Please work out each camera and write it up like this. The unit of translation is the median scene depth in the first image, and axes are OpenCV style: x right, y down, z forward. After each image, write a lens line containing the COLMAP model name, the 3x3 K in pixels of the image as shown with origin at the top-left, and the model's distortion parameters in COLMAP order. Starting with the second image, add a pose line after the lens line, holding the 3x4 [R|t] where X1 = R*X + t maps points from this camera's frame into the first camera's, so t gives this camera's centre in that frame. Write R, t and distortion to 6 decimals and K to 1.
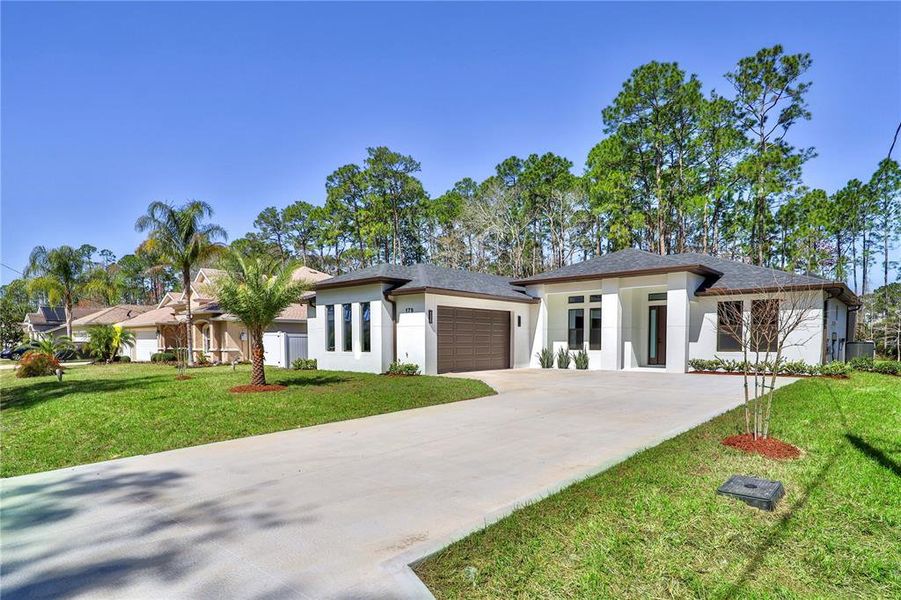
lens RADIAL K [[503.3, 0, 419.4], [0, 503.3, 367.6], [0, 0, 1]] dist [0.005233, -0.001156]
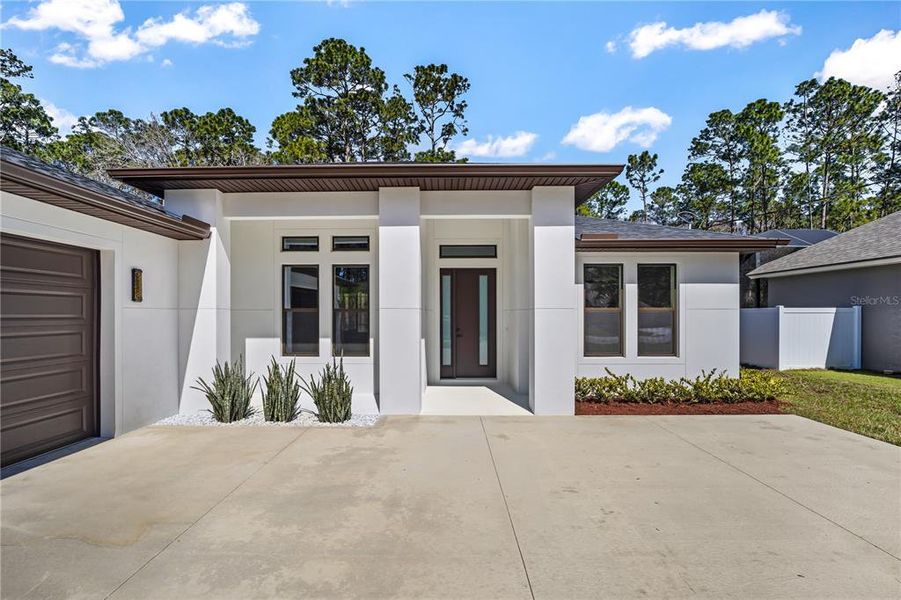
lens RADIAL K [[395.8, 0, 441.6], [0, 395.8, 318.1], [0, 0, 1]] dist [-0.018930, -0.000299]
pose [[0.736311, -0.004697, 0.676627, 0.166435], [0.033521, 0.999001, -0.029543, -0.054434], [-0.675812, 0.044434, 0.735733, 0.657520]]
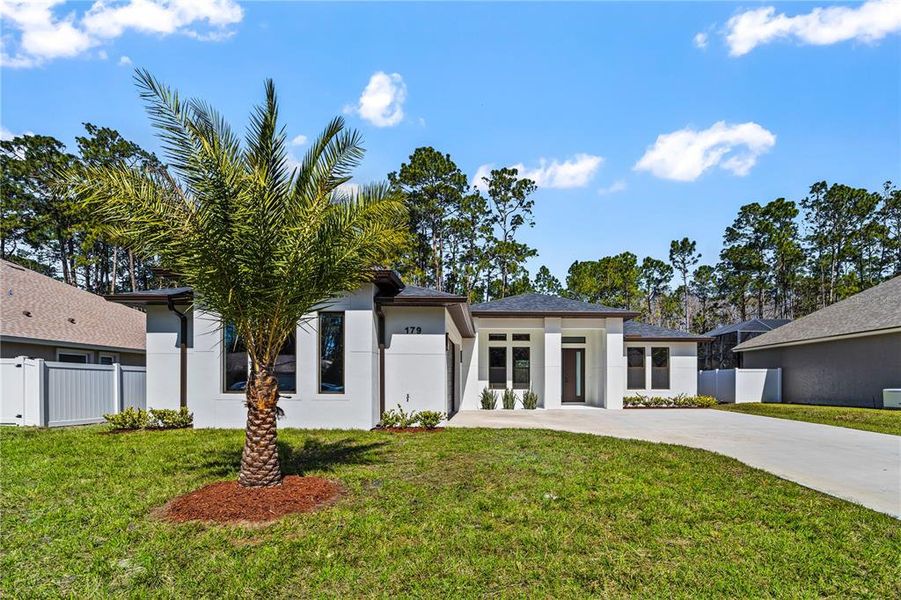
lens RADIAL K [[433.9, 0, 491.5], [0, 433.9, 380.0], [0, 0, 1]] dist [-0.020361, 0.000131]
pose [[0.720116, 0.009810, 0.693784, -0.271782], [0.032308, 0.998341, -0.047651, -0.013739], [-0.693101, 0.056730, 0.718605, 0.412251]]
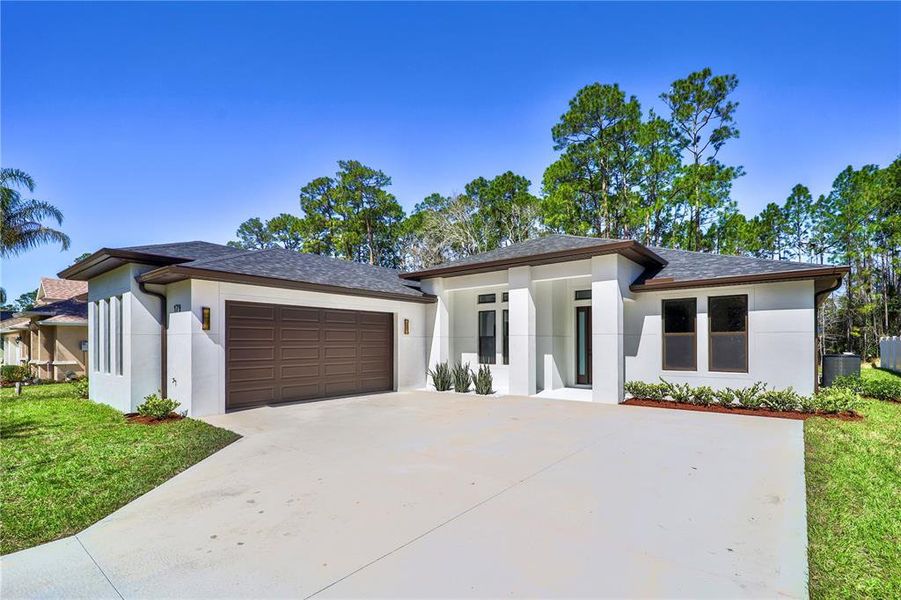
lens RADIAL K [[414.8, 0, 467.4], [0, 414.8, 344.6], [0, 0, 1]] dist [-0.000431, -0.000528]
pose [[0.995426, -0.002152, 0.095507, 0.220274], [0.006770, 0.998822, -0.048053, -0.034842], [-0.095291, 0.048480, 0.994268, 0.374974]]
